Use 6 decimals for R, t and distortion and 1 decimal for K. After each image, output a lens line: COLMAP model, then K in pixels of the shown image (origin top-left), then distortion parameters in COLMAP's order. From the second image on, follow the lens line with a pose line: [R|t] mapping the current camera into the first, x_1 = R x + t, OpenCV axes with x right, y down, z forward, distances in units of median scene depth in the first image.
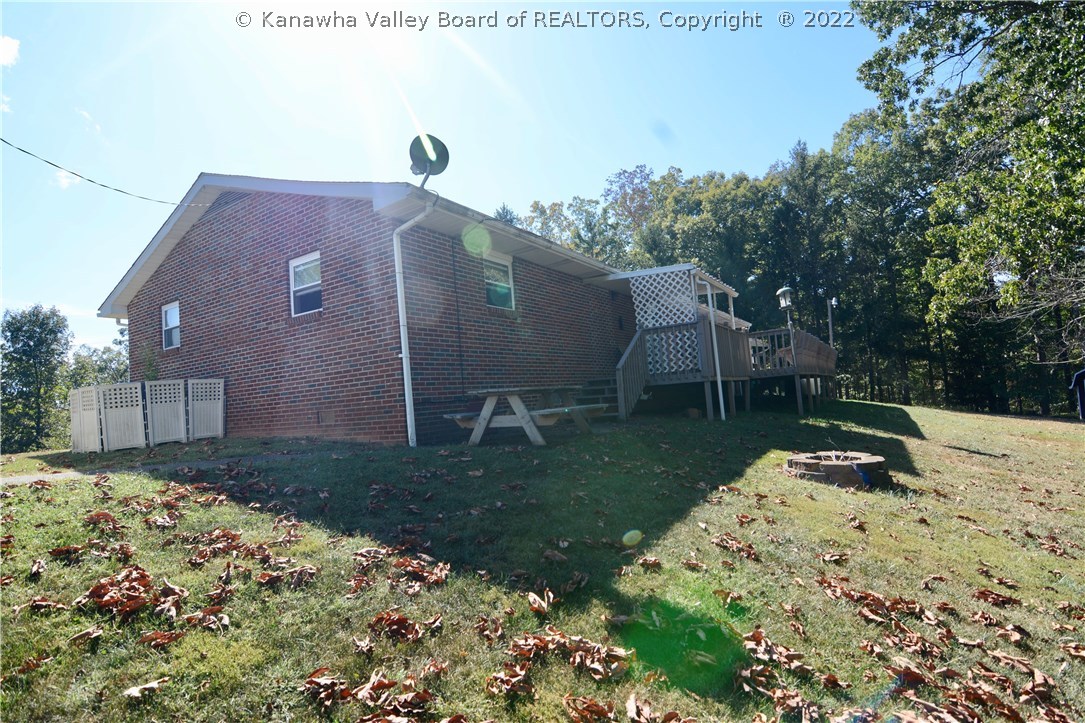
lens RADIAL K [[527.7, 0, 541.5], [0, 527.7, 363.3], [0, 0, 1]] dist [-0.009536, -0.006255]
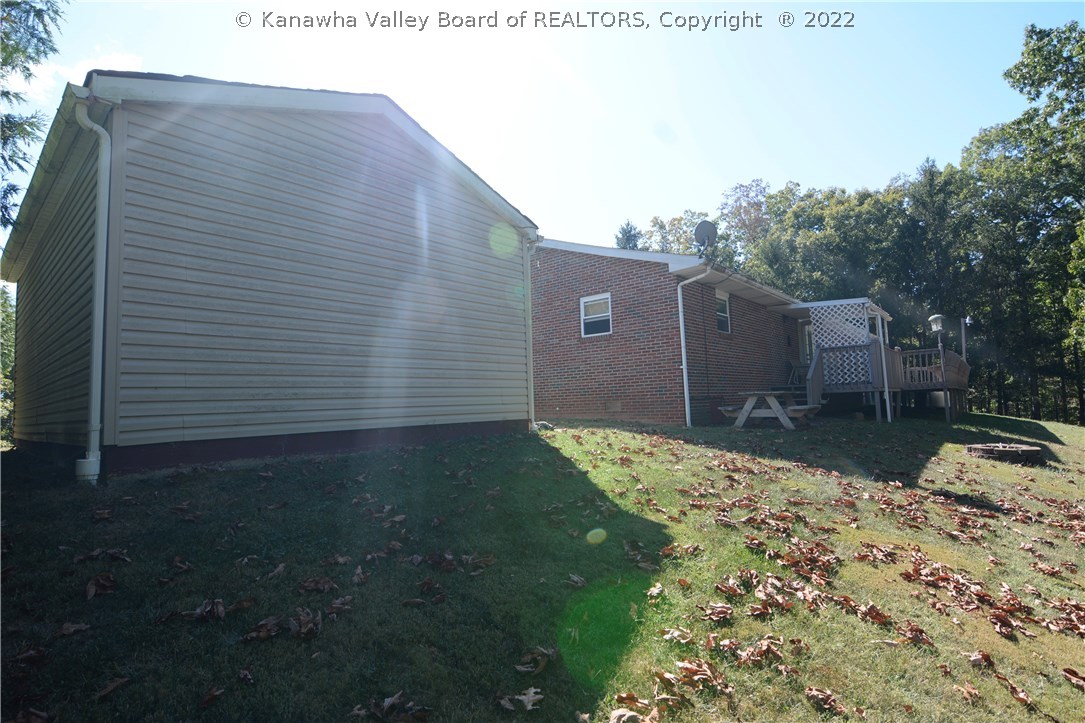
lens RADIAL K [[527.7, 0, 546.5], [0, 527.7, 363.8], [0, 0, 1]] dist [-0.009536, -0.006255]
pose [[0.989649, 0.028544, -0.140643, -0.155269], [-0.028831, 0.999584, 0.000001, -0.004685], [0.140585, 0.004054, 0.990060, -0.191194]]
